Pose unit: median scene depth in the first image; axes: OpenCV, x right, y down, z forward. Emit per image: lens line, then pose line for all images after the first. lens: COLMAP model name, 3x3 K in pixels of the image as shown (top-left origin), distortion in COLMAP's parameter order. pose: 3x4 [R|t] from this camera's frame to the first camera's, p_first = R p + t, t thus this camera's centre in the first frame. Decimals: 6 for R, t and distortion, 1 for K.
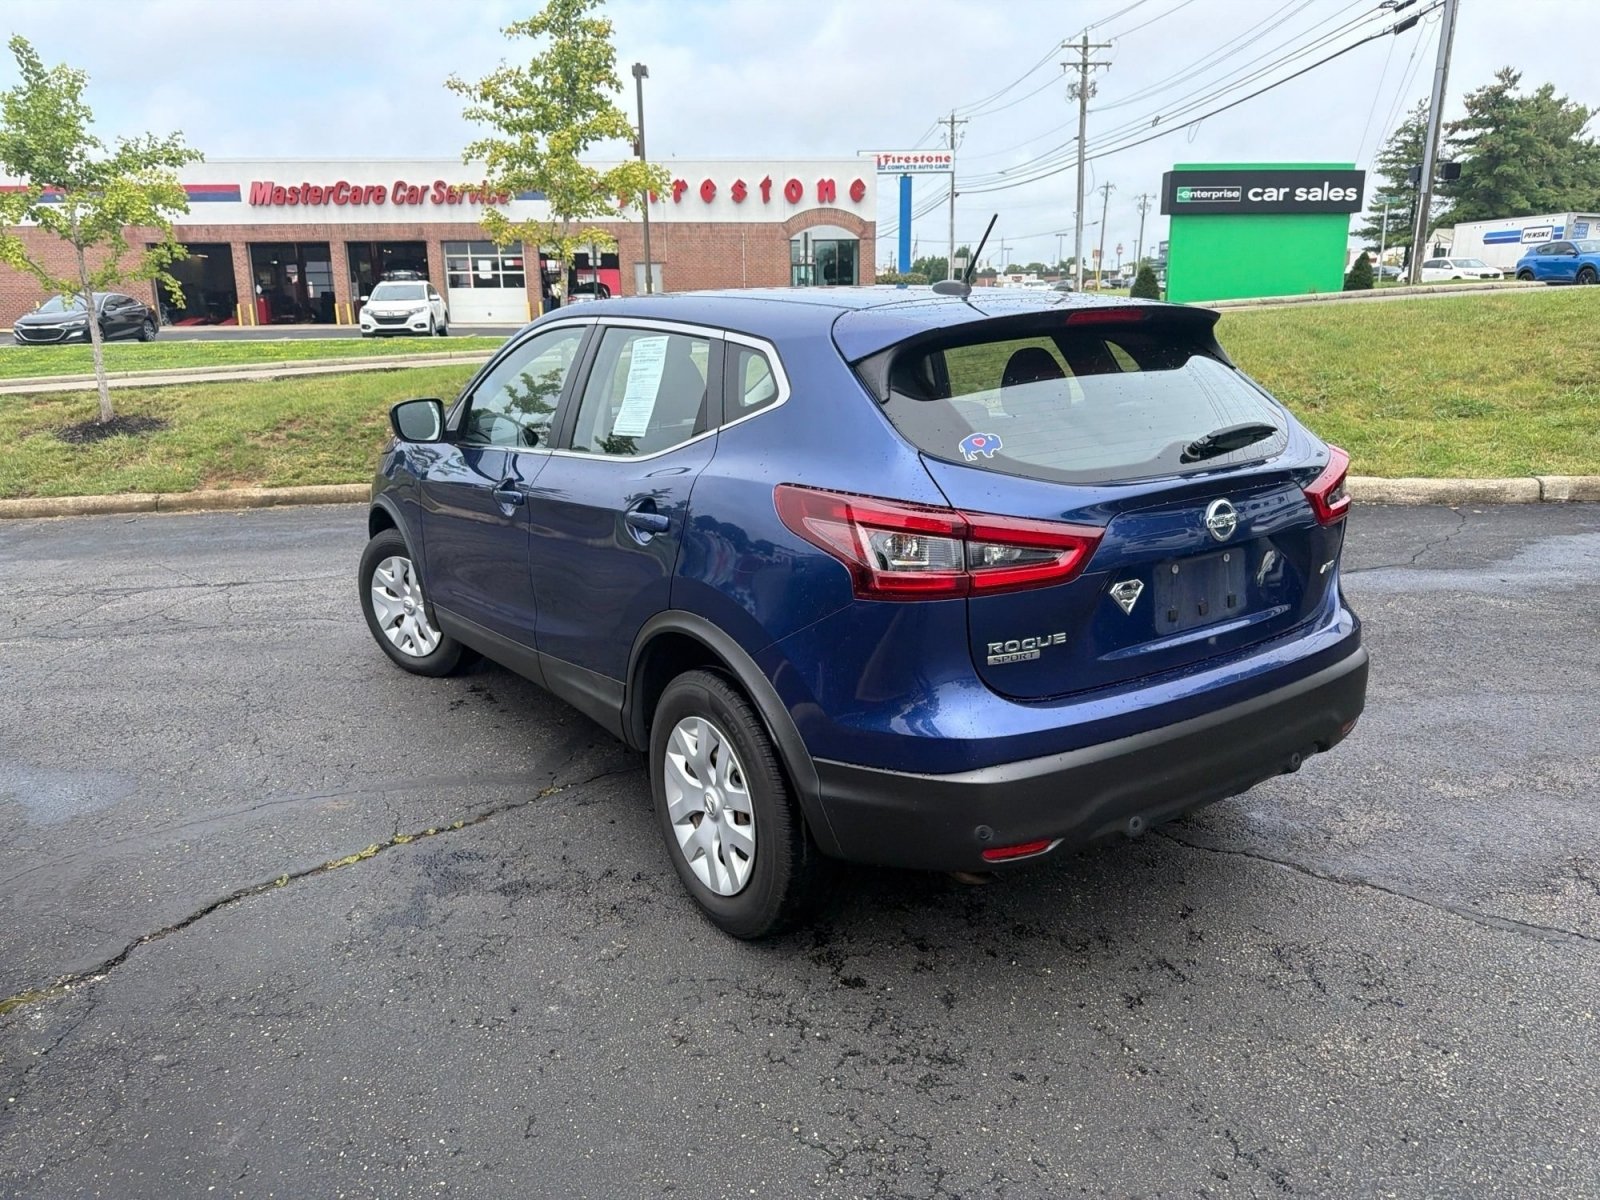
lens RADIAL K [[1131.6, 0, 784.5], [0, 1131.6, 589.2], [0, 0, 1]] dist [0.035418, -0.042390]
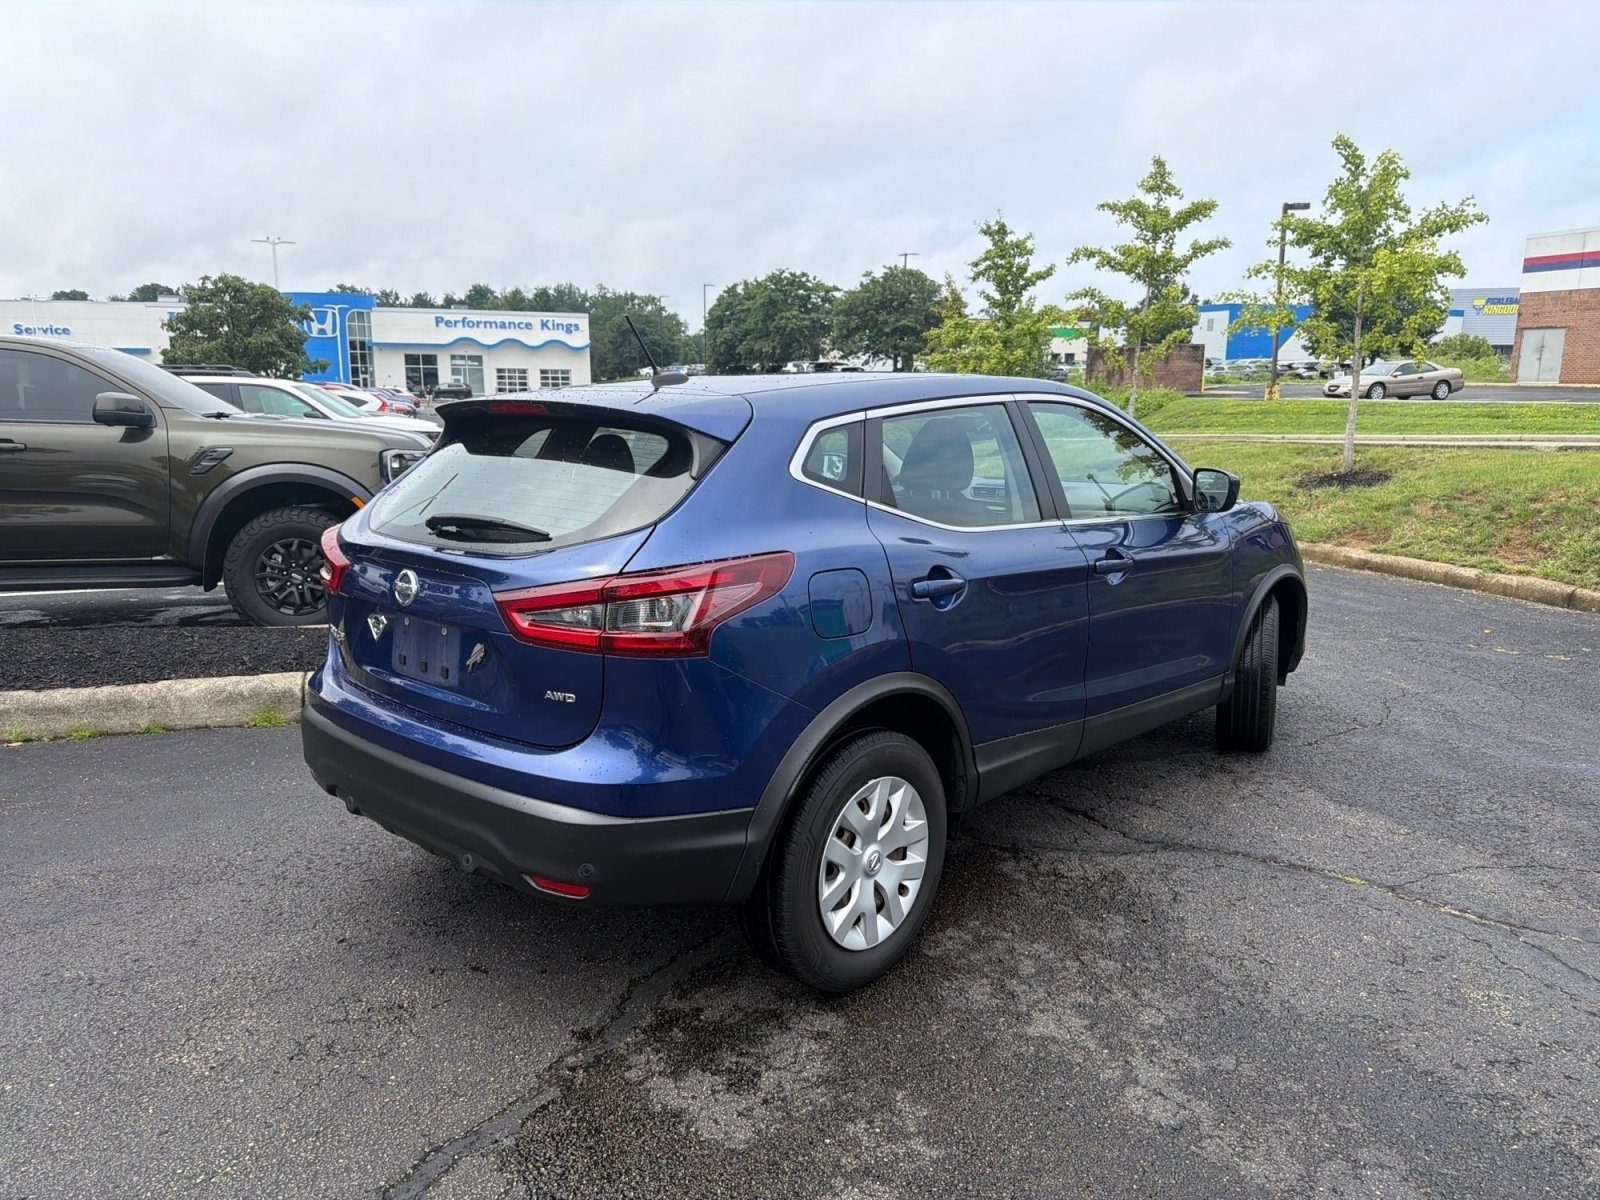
lens RADIAL K [[1129.6, 0, 794.9], [0, 1129.6, 595.7], [0, 0, 1]] dist [0.044080, -0.055224]
pose [[0.238888, 0.201348, -0.949943, 0.382042], [-0.238020, 0.960565, 0.143743, -0.075830], [0.941424, 0.191767, 0.277392, 0.258242]]
